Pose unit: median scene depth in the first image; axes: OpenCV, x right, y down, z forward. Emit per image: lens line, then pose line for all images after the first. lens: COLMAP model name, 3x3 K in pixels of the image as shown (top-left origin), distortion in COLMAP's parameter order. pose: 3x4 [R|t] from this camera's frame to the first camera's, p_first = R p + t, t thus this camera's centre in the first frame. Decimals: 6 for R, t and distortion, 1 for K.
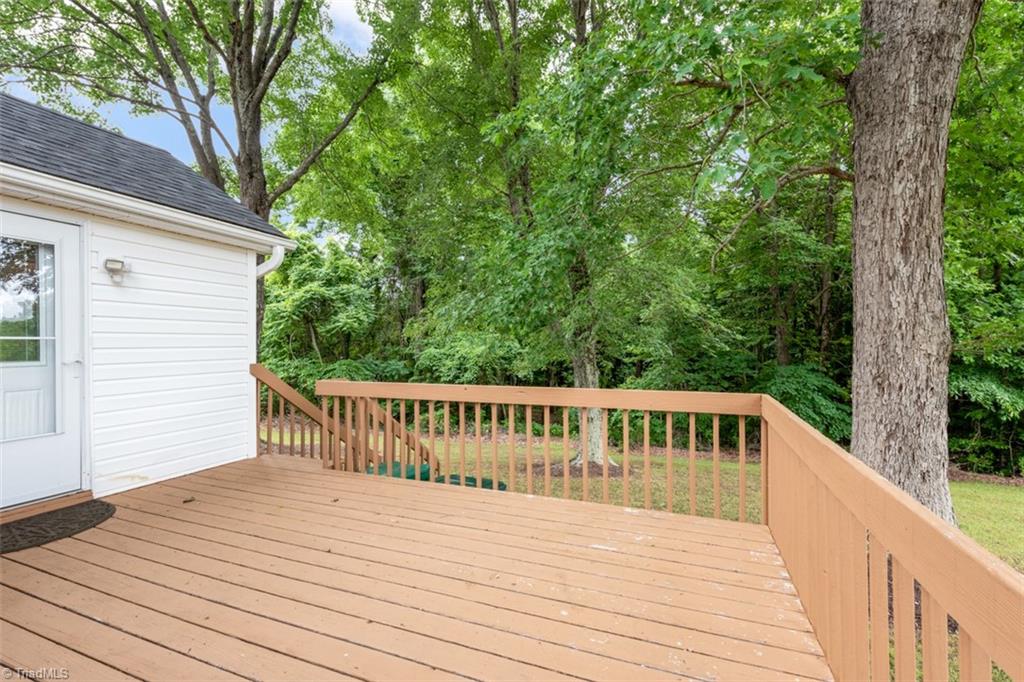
lens RADIAL K [[455.4, 0, 512.0], [0, 455.4, 341.0], [0, 0, 1]] dist [-0.004382, -0.000697]
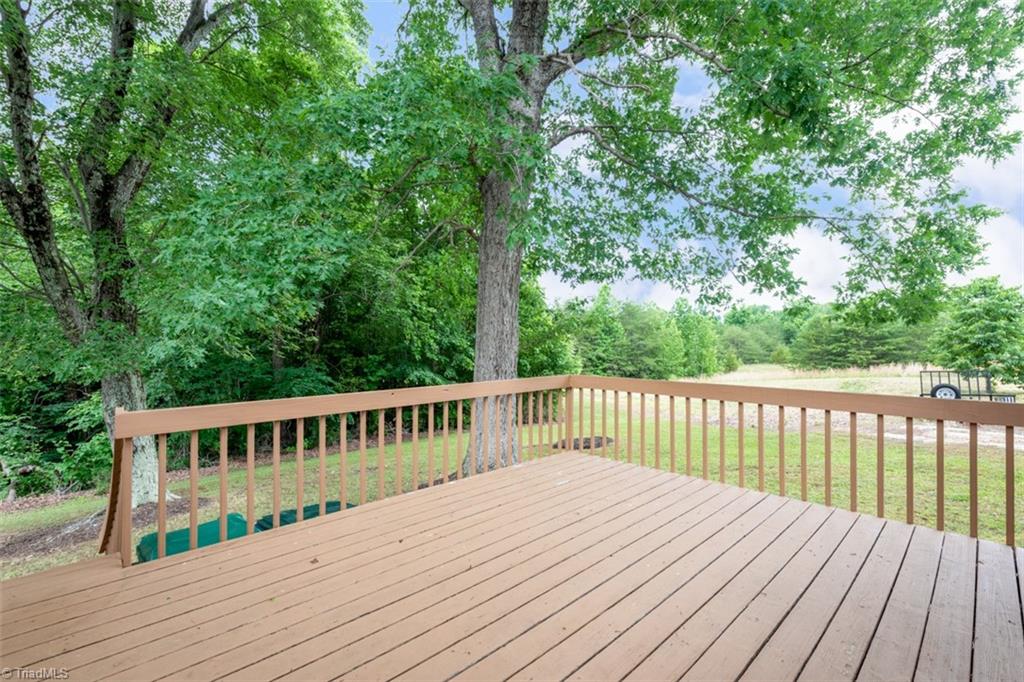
lens RADIAL K [[455.4, 0, 512.0], [0, 455.4, 341.0], [0, 0, 1]] dist [-0.004382, -0.000697]
pose [[0.414722, 0.005778, 0.909930, -1.071629], [0.001474, 0.999974, -0.007021, -0.001908], [-0.909947, 0.004253, 0.414703, 0.459690]]
